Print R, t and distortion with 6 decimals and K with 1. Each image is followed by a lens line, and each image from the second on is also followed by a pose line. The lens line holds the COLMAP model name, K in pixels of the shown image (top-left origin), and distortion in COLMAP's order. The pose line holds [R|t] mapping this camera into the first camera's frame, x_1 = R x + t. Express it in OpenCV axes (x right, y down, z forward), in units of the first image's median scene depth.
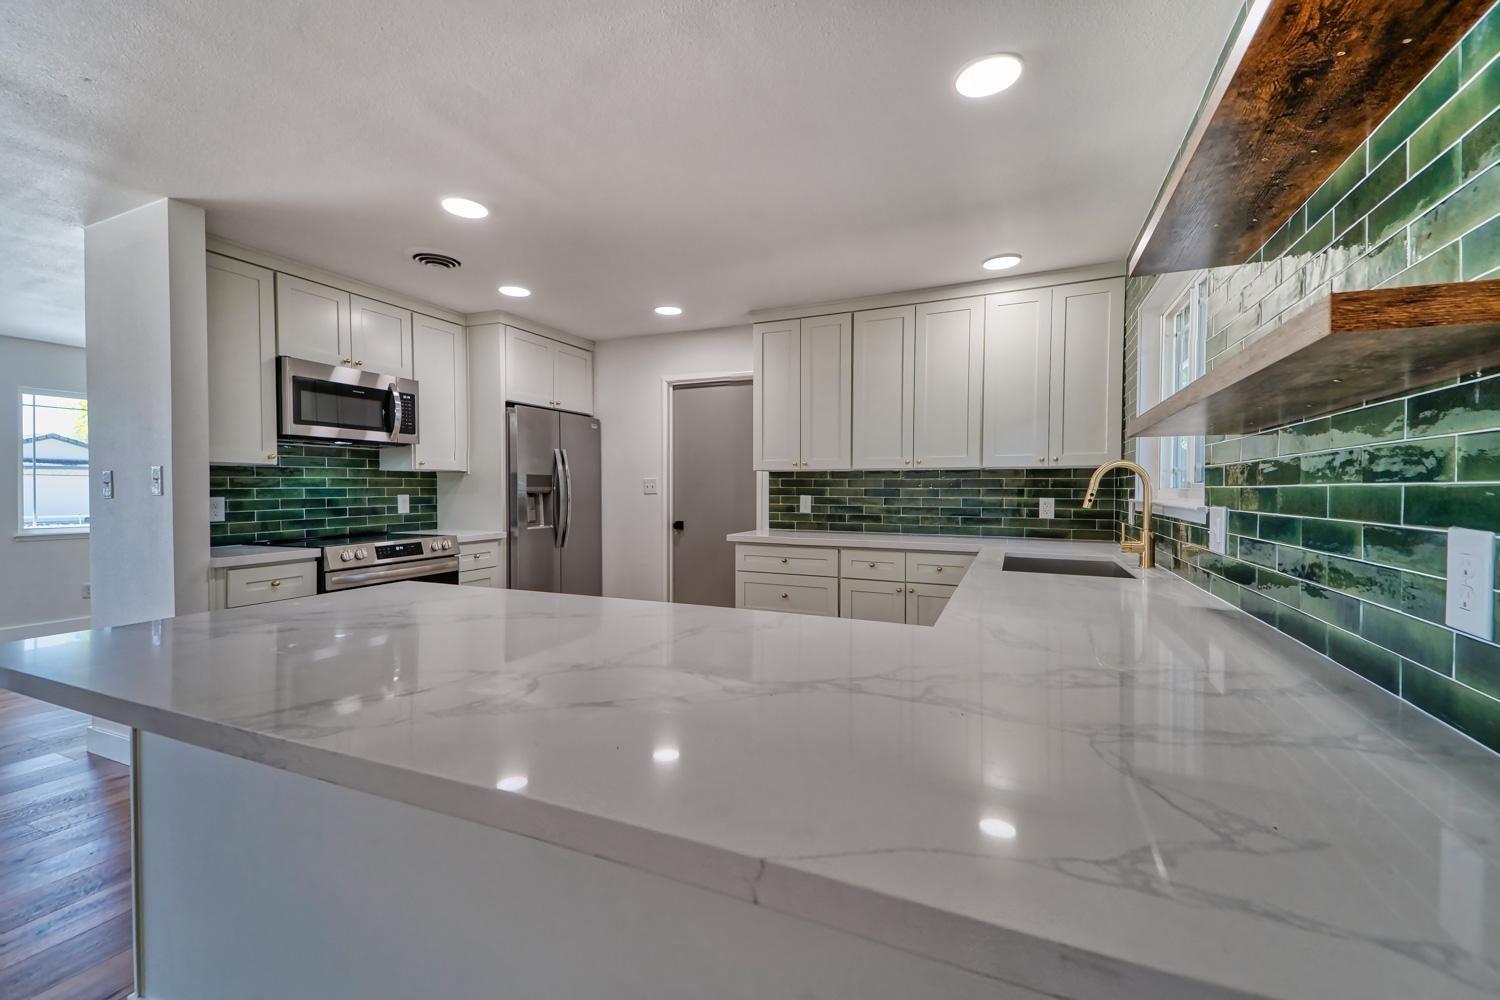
lens RADIAL K [[617.5, 0, 755.1], [0, 617.5, 491.8], [0, 0, 1]] dist [0.022287, -0.000714]
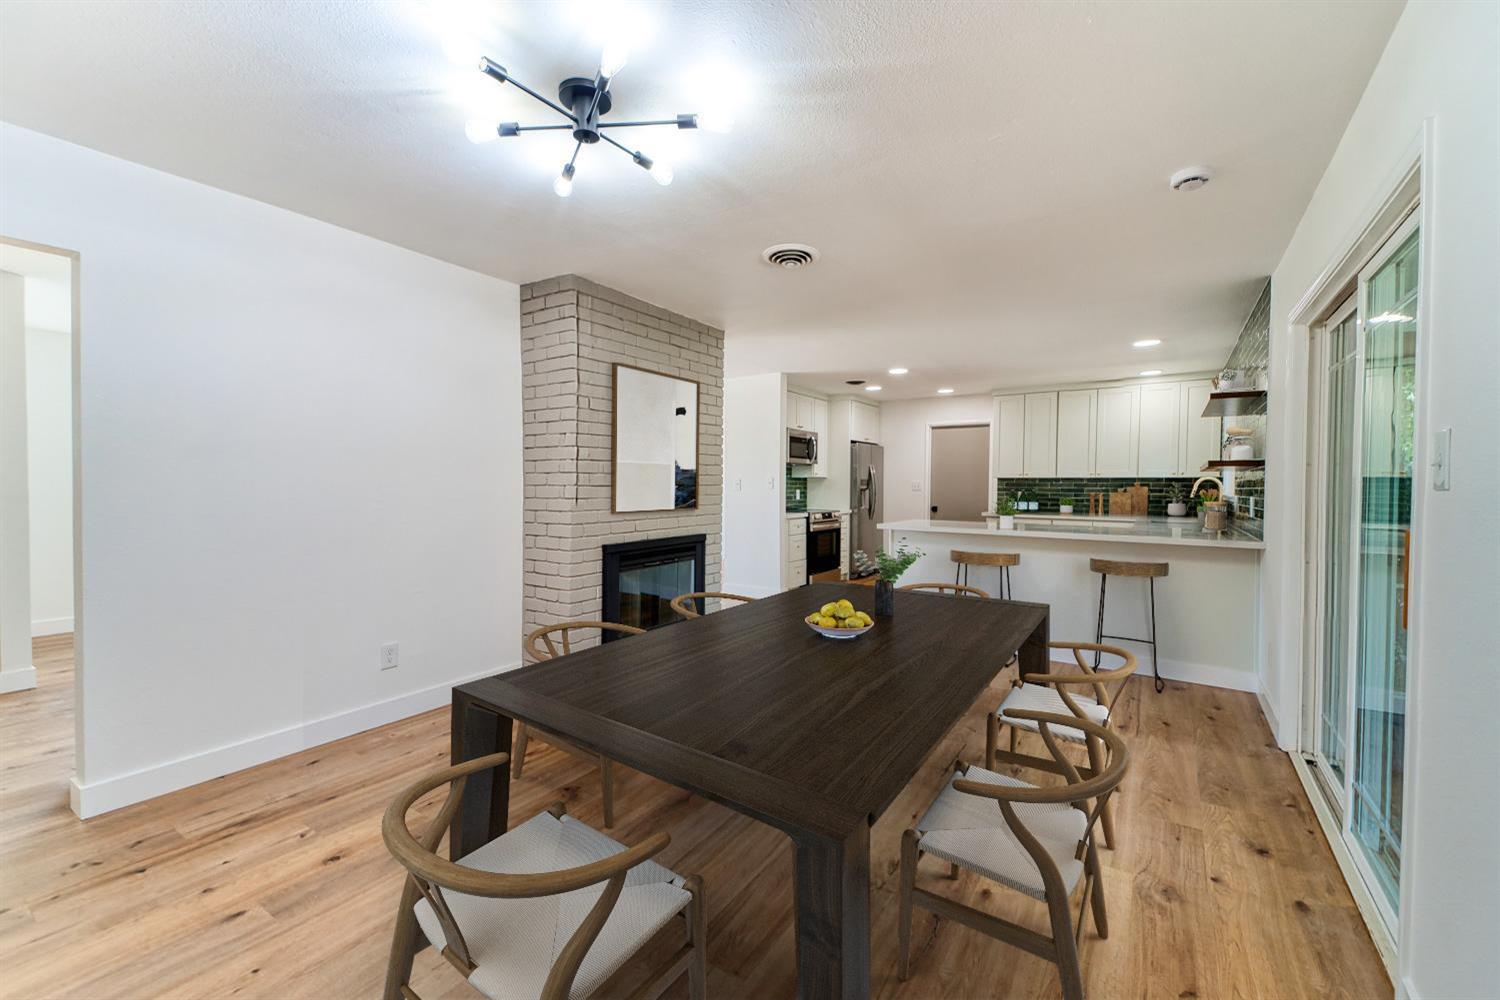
lens RADIAL K [[617.5, 0, 738.2], [0, 617.5, 498.0], [0, 0, 1]] dist [0.022287, -0.000714]
pose [[0.975657, 0.010736, -0.219041, -0.327037], [-0.008211, 0.999889, 0.012436, 0.007943], [0.219150, -0.010335, 0.975636, -0.907290]]
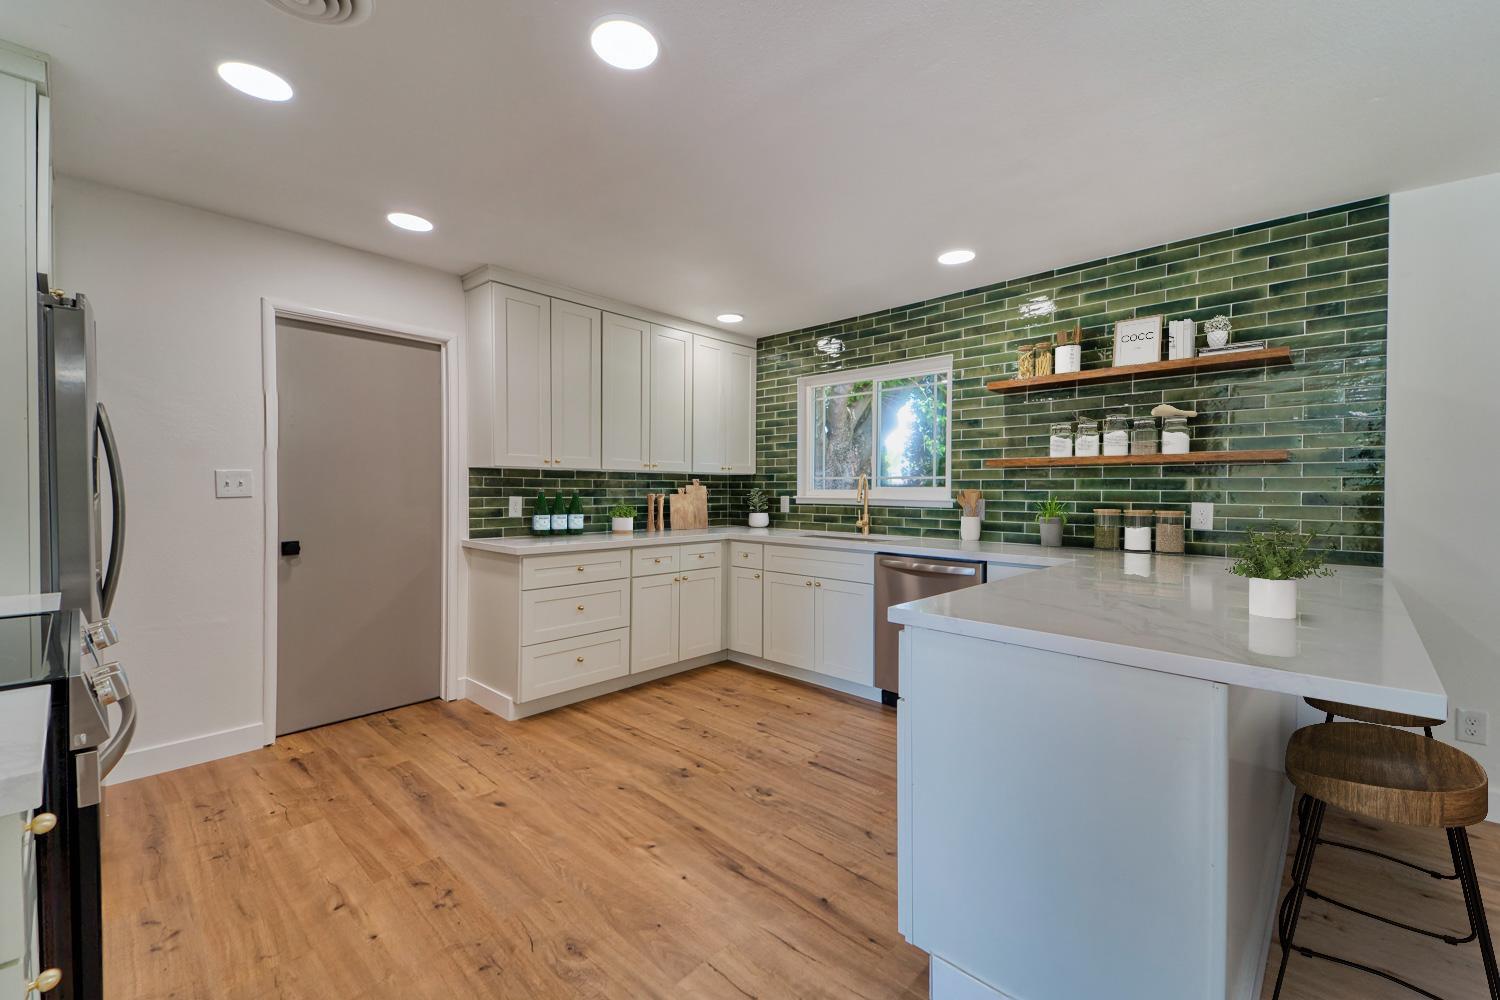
lens RADIAL K [[617.5, 0, 743.8], [0, 617.5, 492.1], [0, 0, 1]] dist [0.022287, -0.000714]
pose [[0.320178, -0.004883, 0.947345, -0.668758], [0.003125, 0.999987, 0.004098, -0.003070], [-0.947352, 0.001649, 0.320189, 0.445391]]
